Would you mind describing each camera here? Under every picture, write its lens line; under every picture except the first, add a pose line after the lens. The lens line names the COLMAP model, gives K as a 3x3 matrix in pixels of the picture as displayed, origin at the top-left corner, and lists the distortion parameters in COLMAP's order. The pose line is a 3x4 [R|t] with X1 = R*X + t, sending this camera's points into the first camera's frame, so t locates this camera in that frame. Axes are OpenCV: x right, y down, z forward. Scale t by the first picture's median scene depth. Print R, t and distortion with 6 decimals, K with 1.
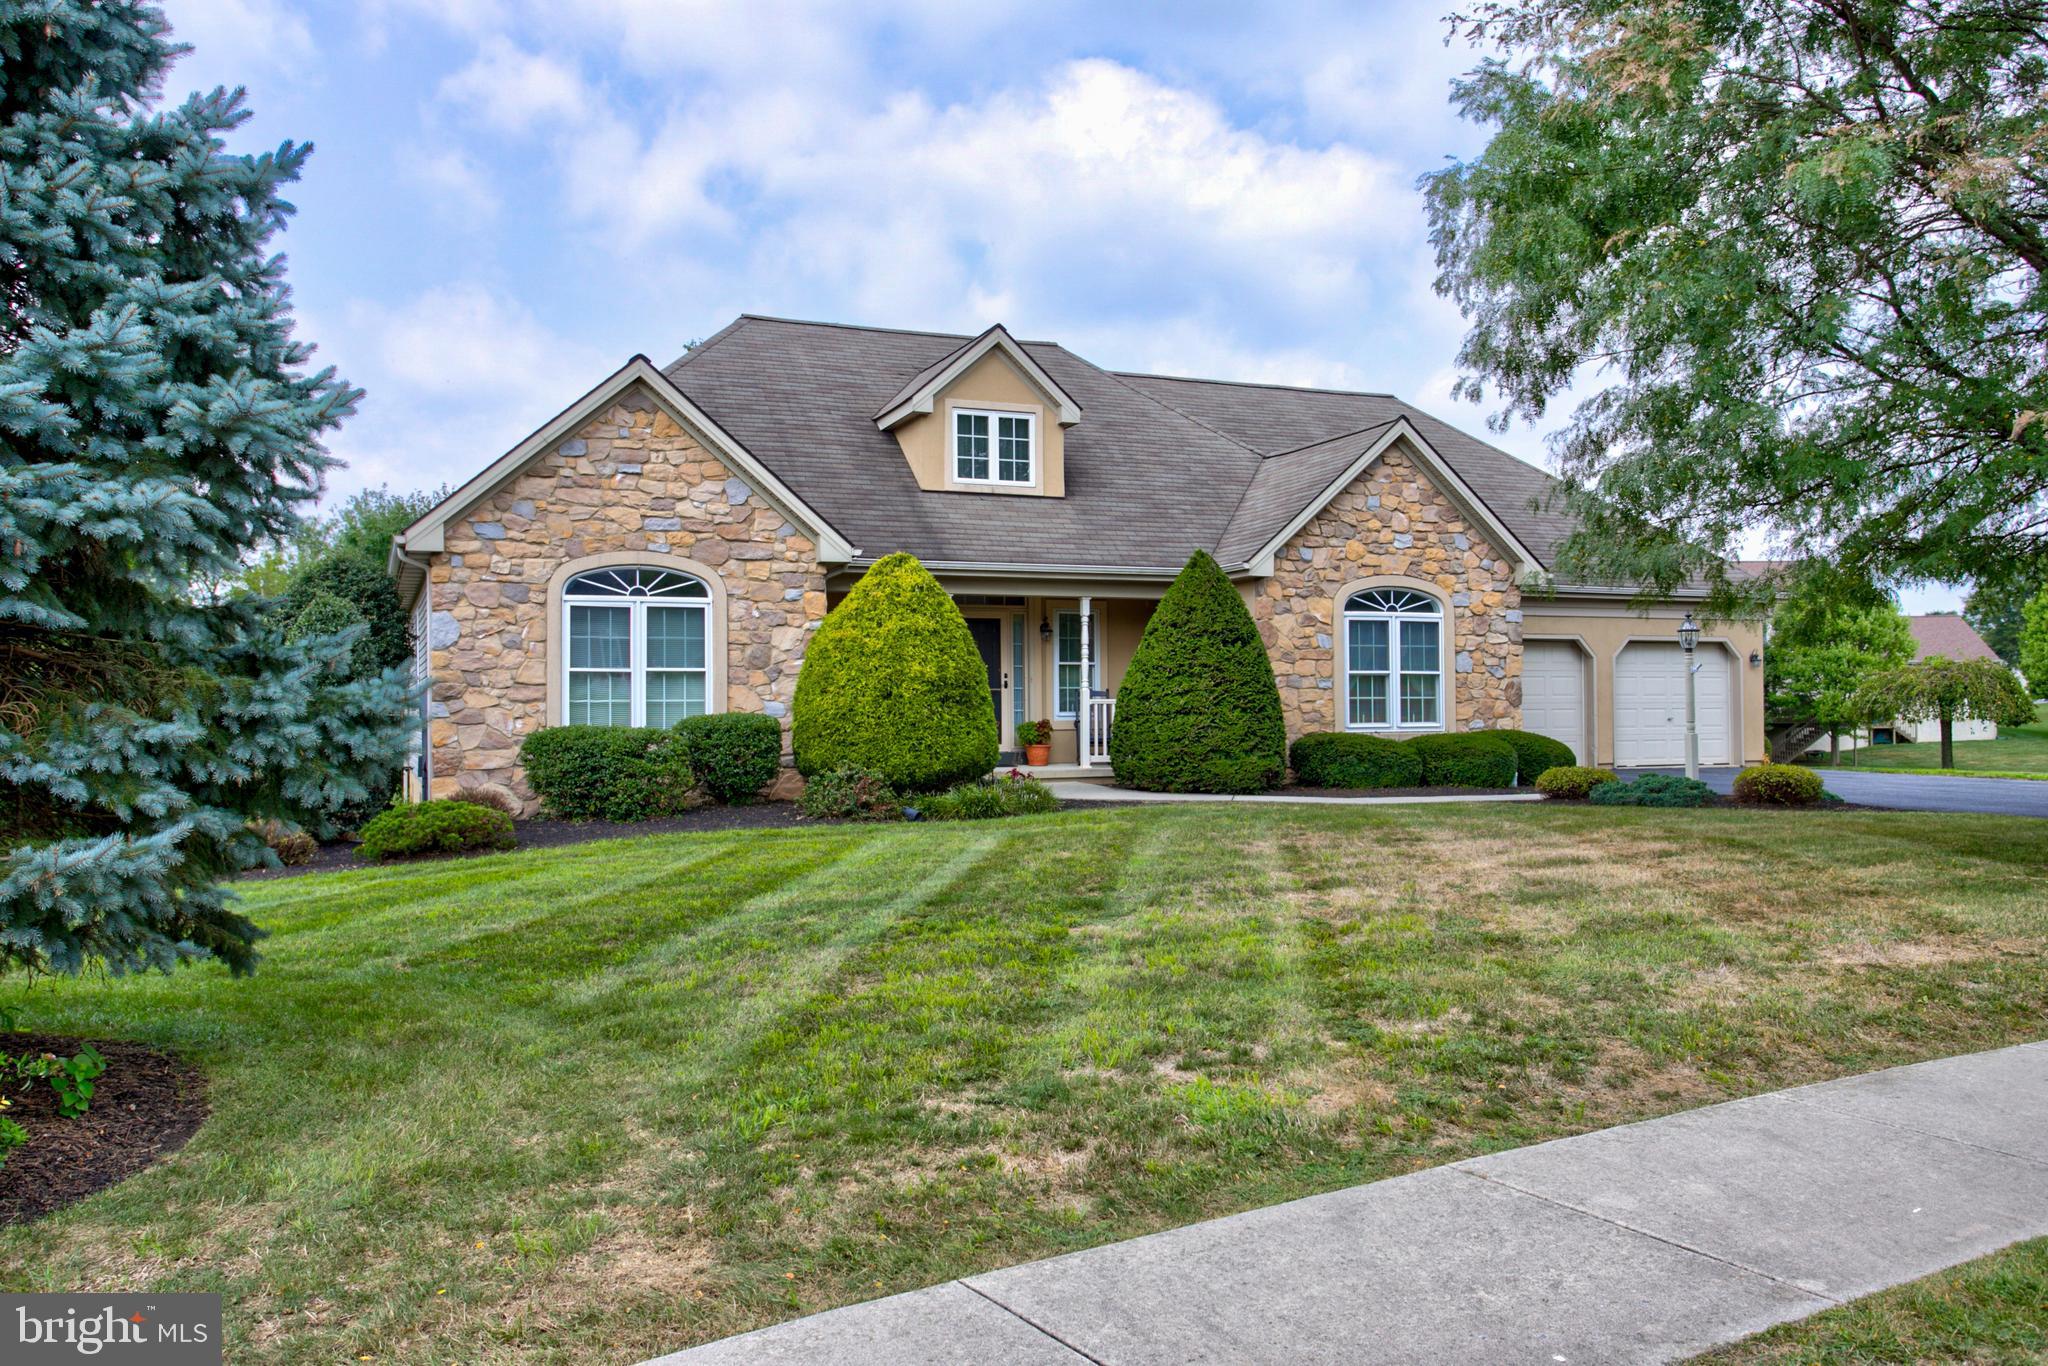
lens RADIAL K [[1655.9, 0, 1033.4], [0, 1655.9, 682.8], [0, 0, 1]] dist [-0.035751, -0.001428]
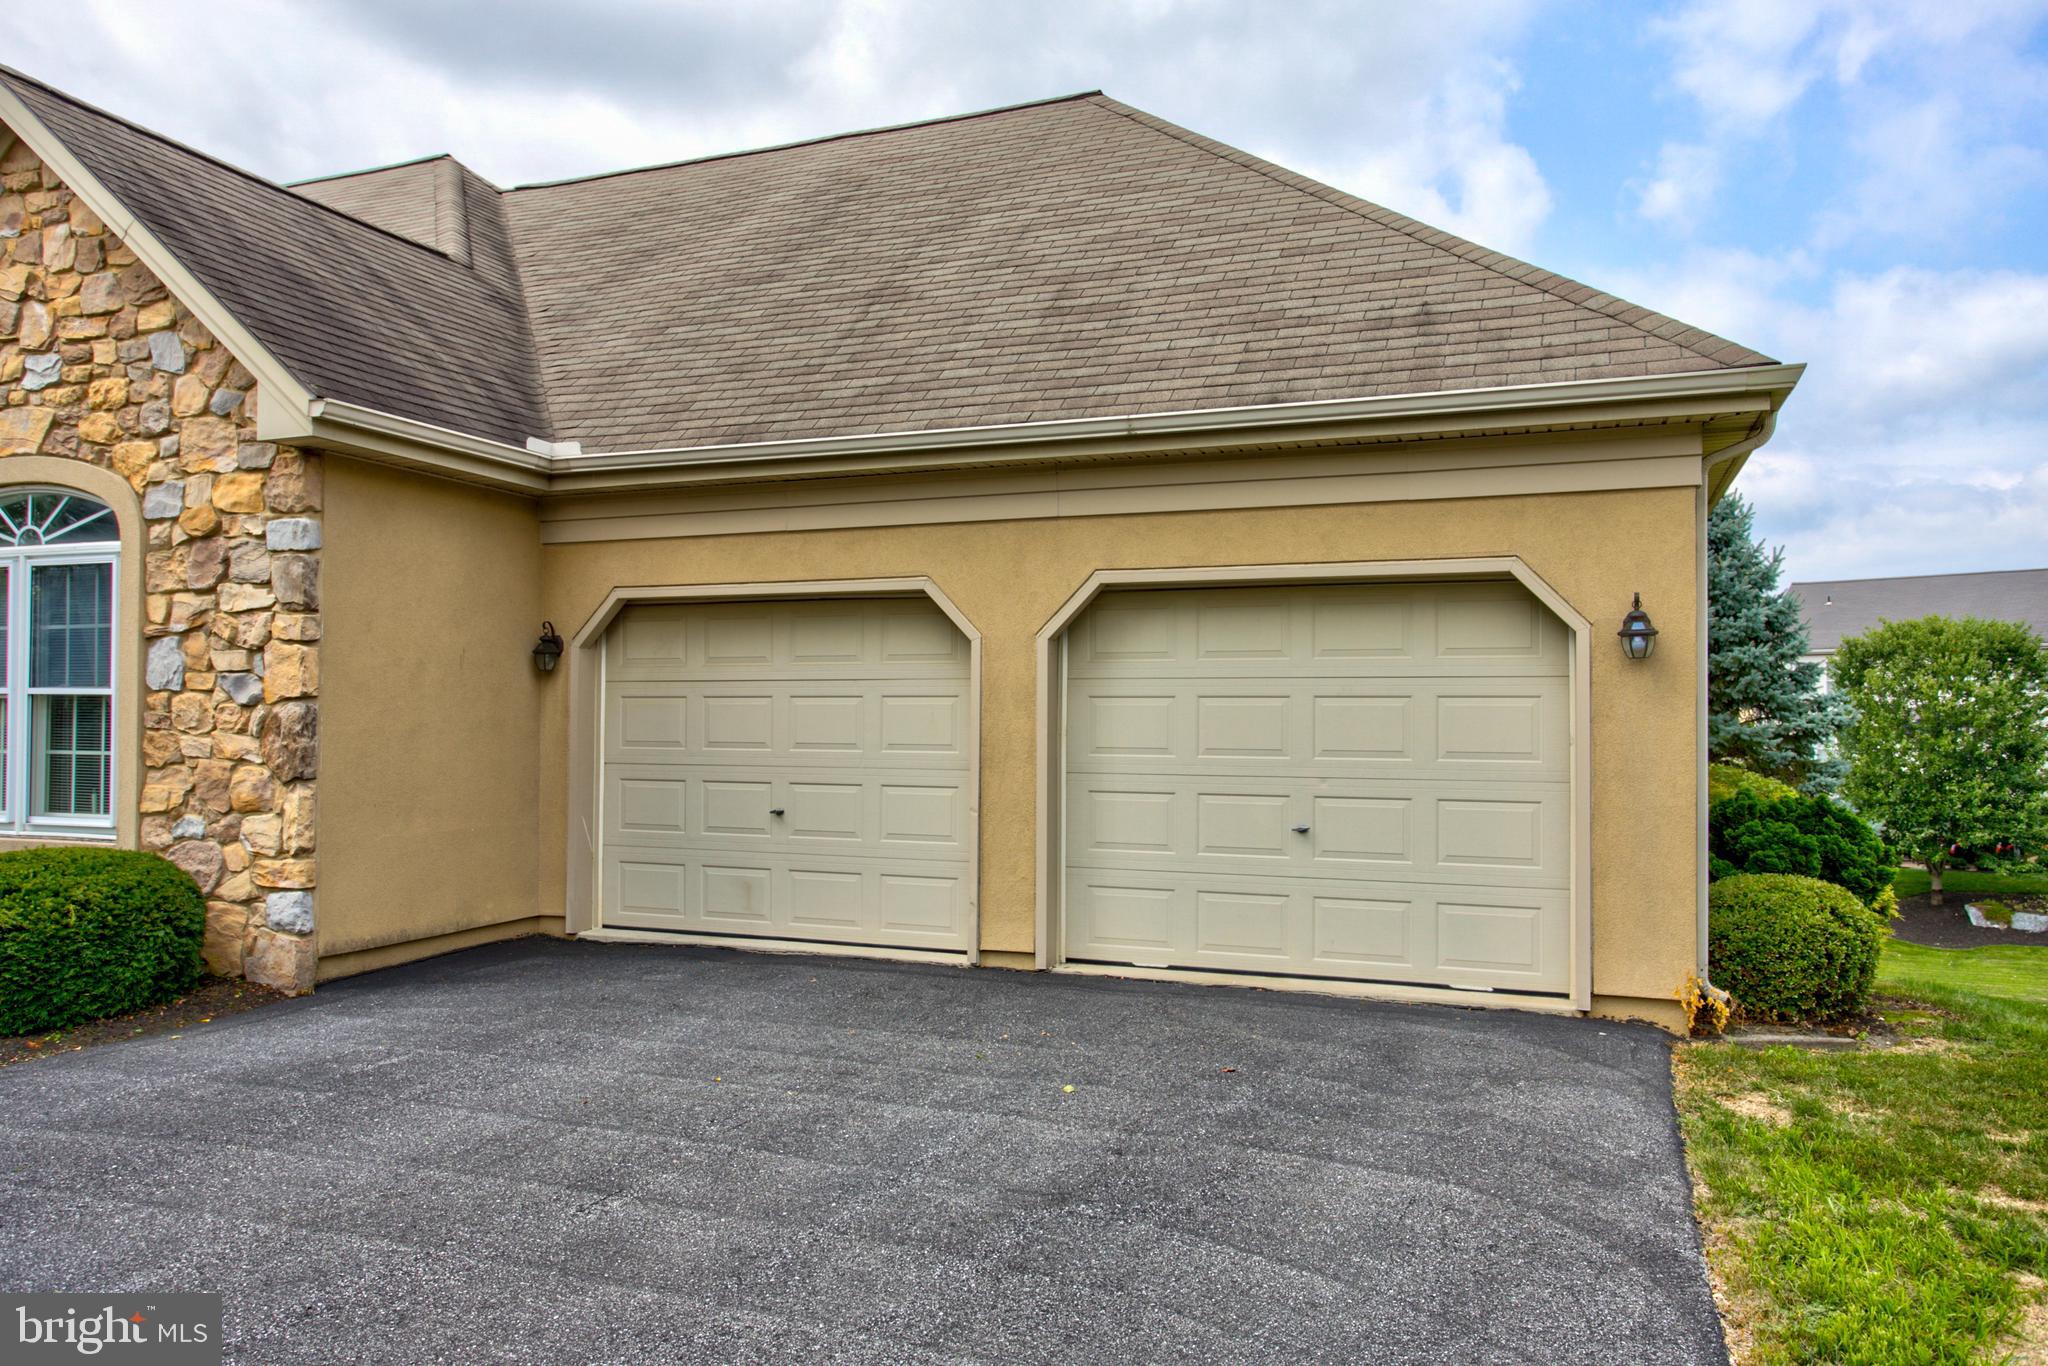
lens RADIAL K [[1440.4, 0, 1018.4], [0, 1440.4, 701.6], [0, 0, 1]] dist [0.018893, 0.005124]
pose [[0.704515, -0.004024, -0.709678, 0.653160], [-0.001053, 0.999977, -0.006715, -0.001572], [0.709688, 0.005478, 0.704494, 0.921138]]
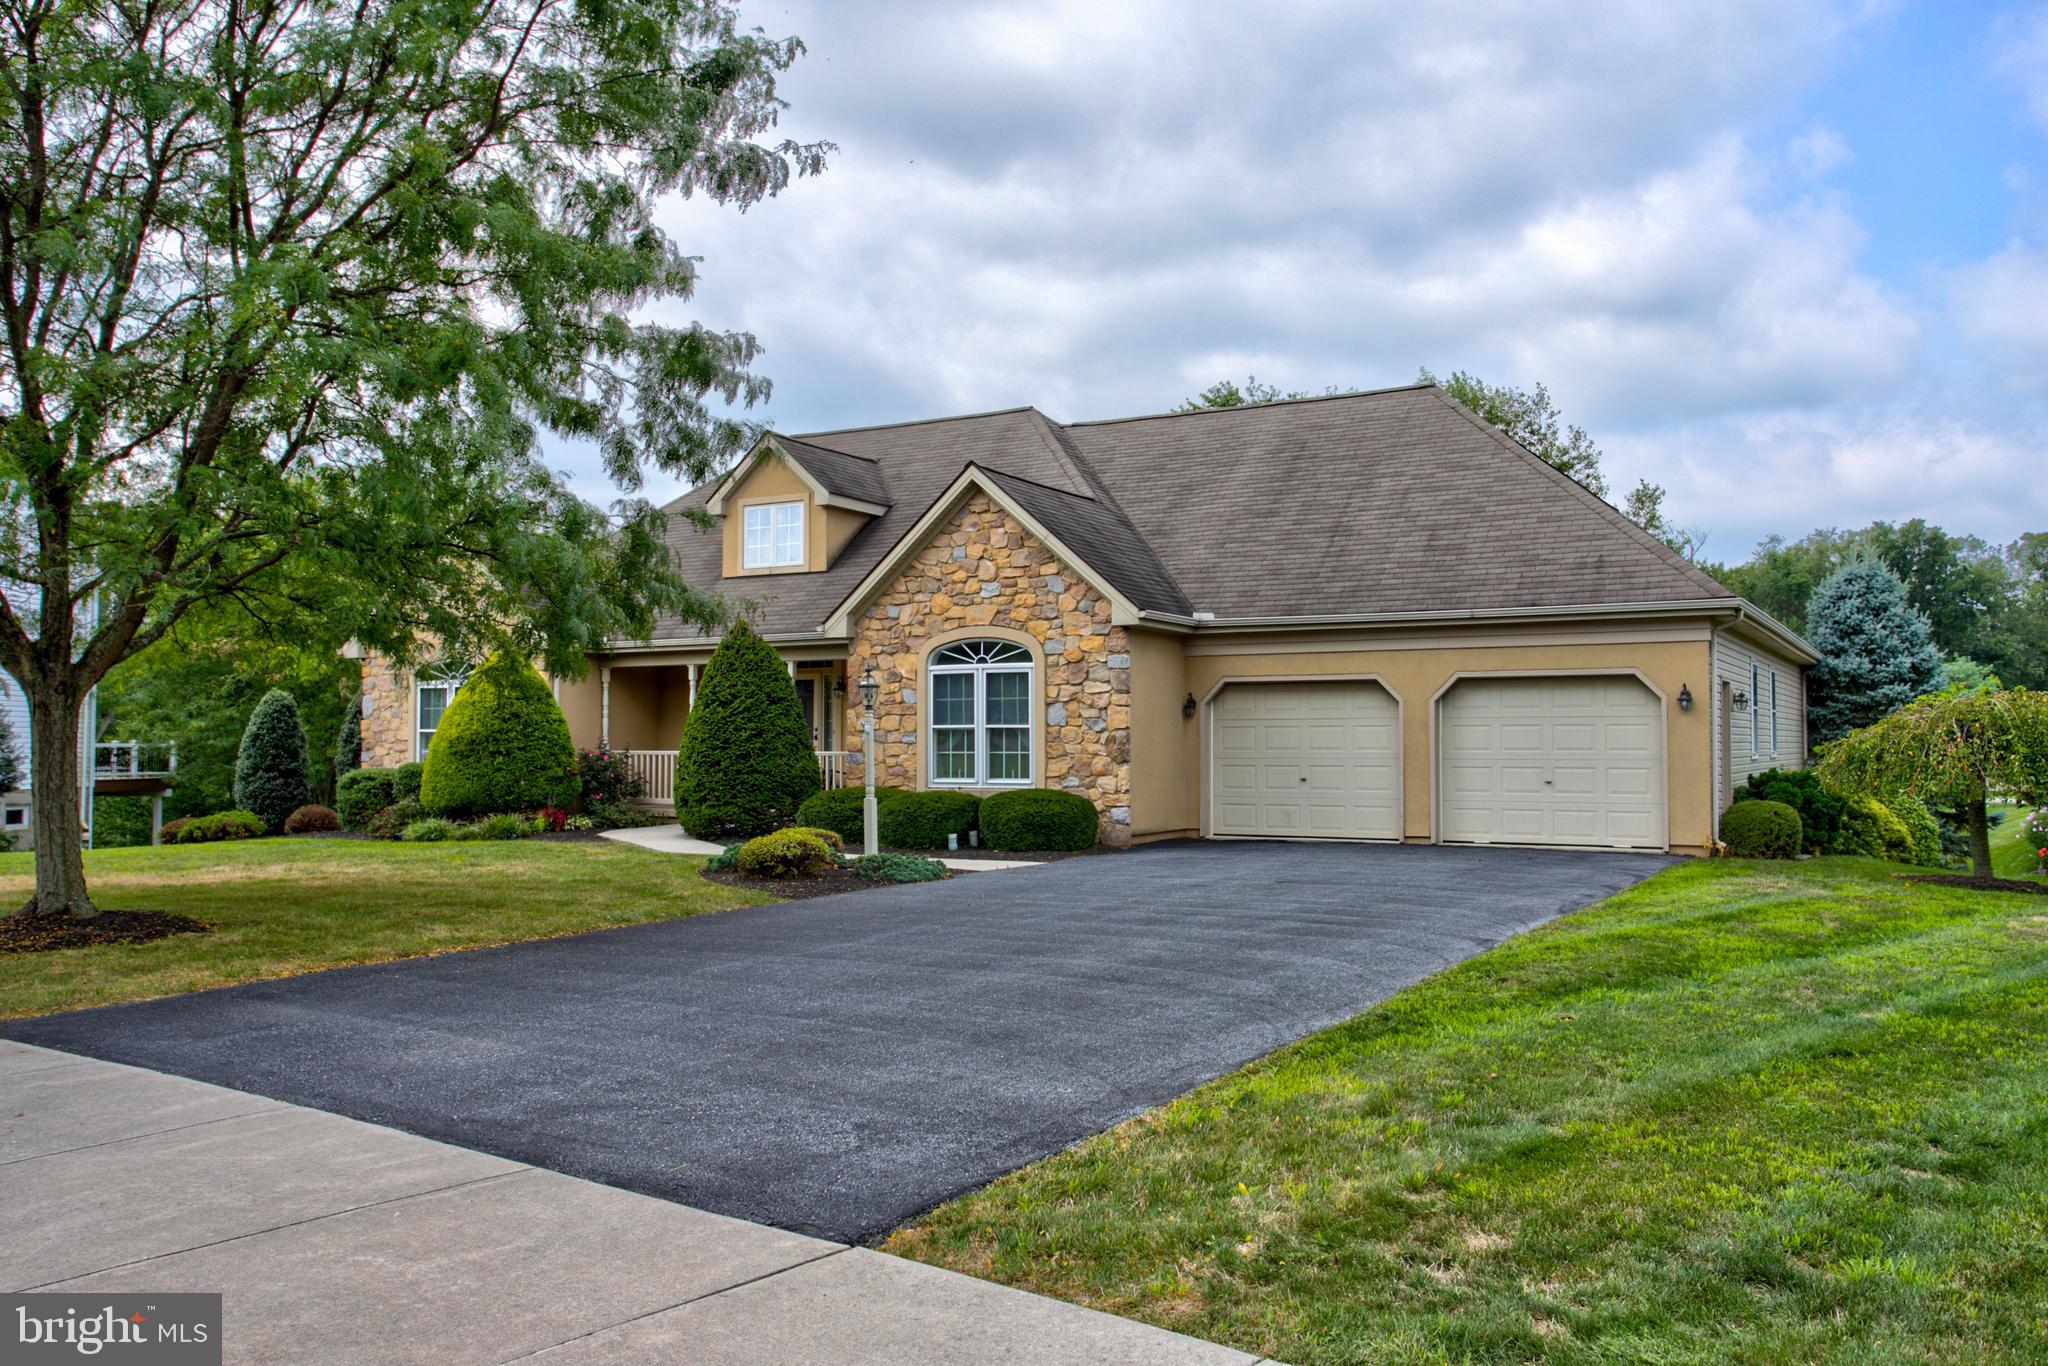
lens RADIAL K [[1690.8, 0, 1024.0], [0, 1690.8, 691.4], [0, 0, 1]] dist [0.031002, 0.006536]
pose [[0.605471, -0.025532, -0.795457, 1.020531], [0.004781, 0.999584, -0.028445, 0.001472], [0.795853, 0.013419, 0.605342, 0.422249]]
